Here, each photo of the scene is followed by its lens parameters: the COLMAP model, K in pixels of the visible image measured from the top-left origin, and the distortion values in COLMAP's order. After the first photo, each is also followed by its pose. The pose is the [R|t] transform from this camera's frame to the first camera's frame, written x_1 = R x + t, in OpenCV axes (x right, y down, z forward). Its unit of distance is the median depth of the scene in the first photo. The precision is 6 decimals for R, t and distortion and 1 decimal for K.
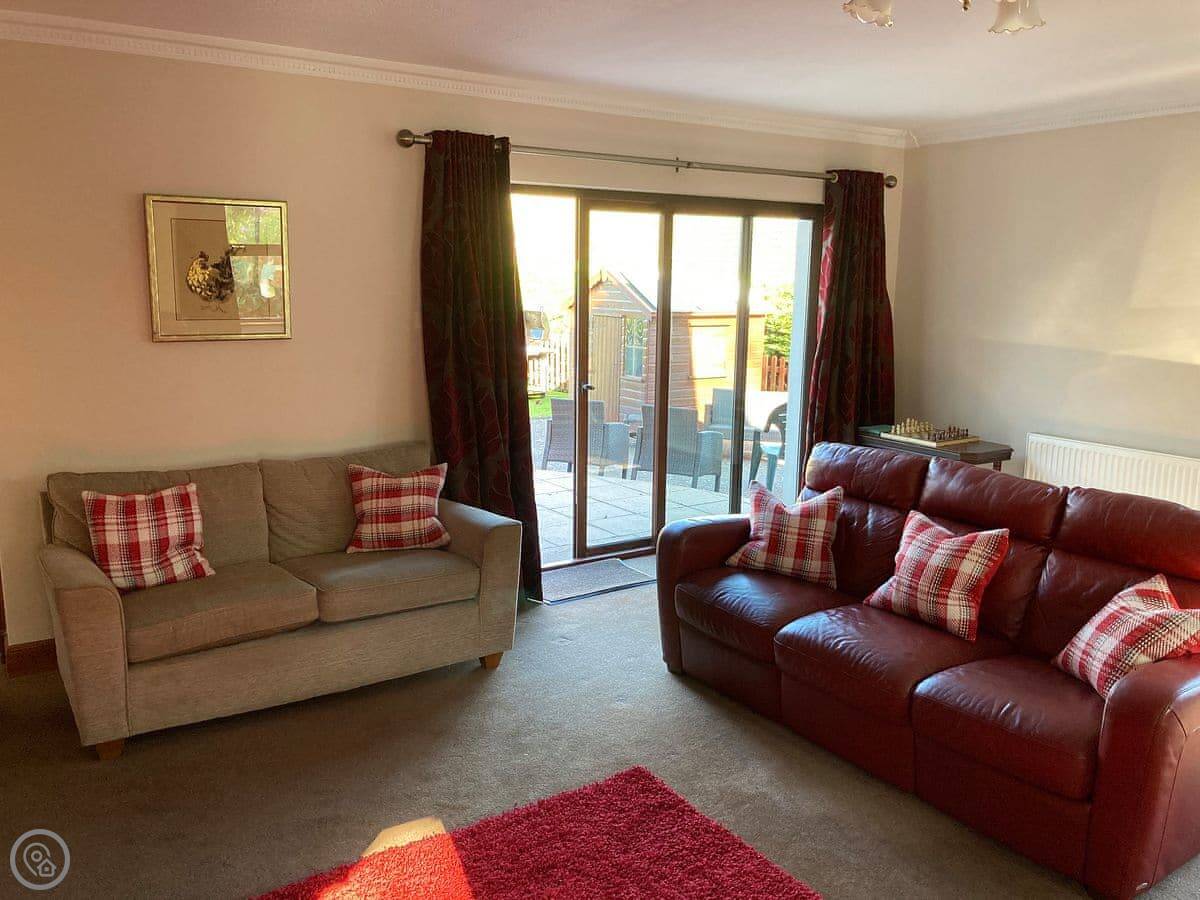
lens RADIAL K [[977.2, 0, 600.0], [0, 977.2, 450.0], [0, 0, 1]] dist [-0.002082, 0.000688]
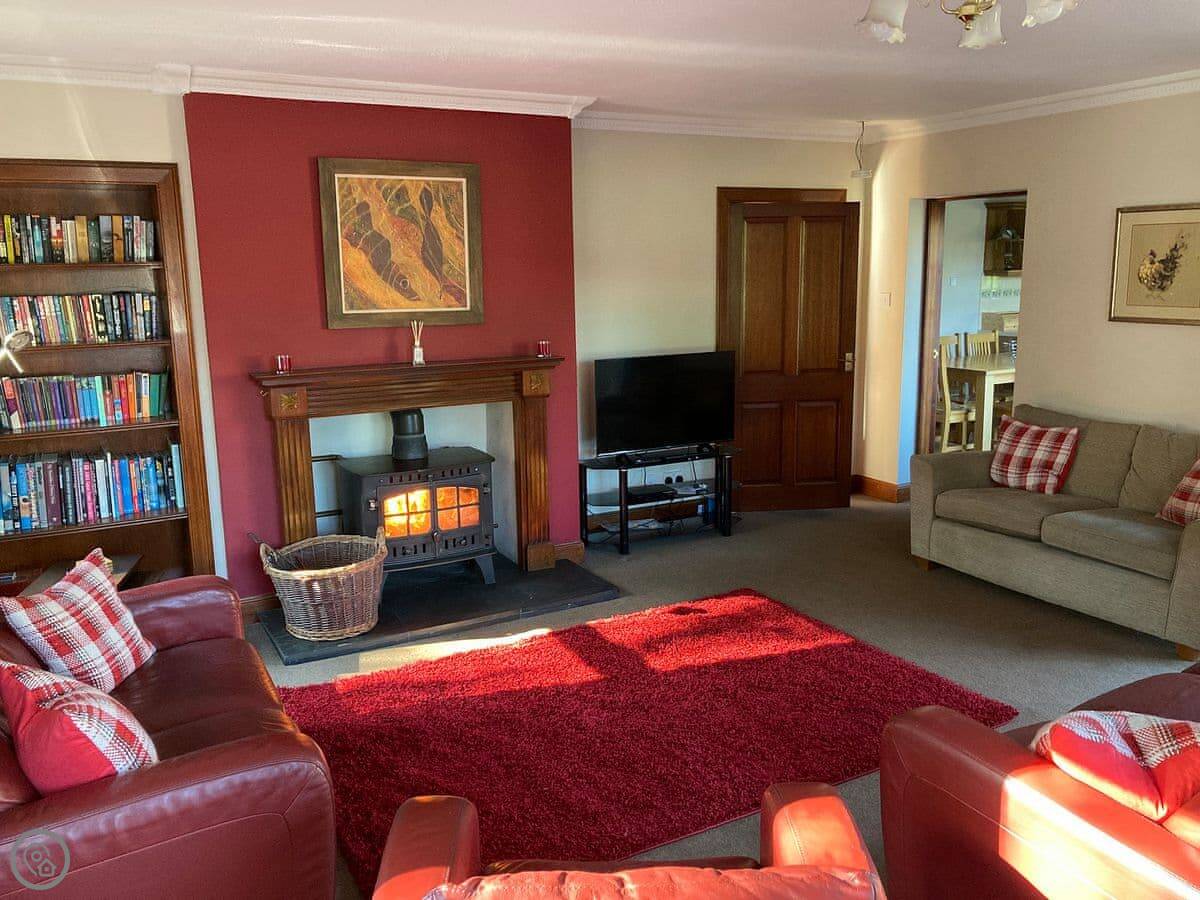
lens RADIAL K [[977.2, 0, 600.0], [0, 977.2, 450.0], [0, 0, 1]] dist [-0.002082, 0.000688]
pose [[-0.086343, 0.177549, -0.980317, 0.960456], [-0.161931, 0.968406, 0.189654, -0.085265], [0.983017, 0.175119, -0.054865, 0.456616]]
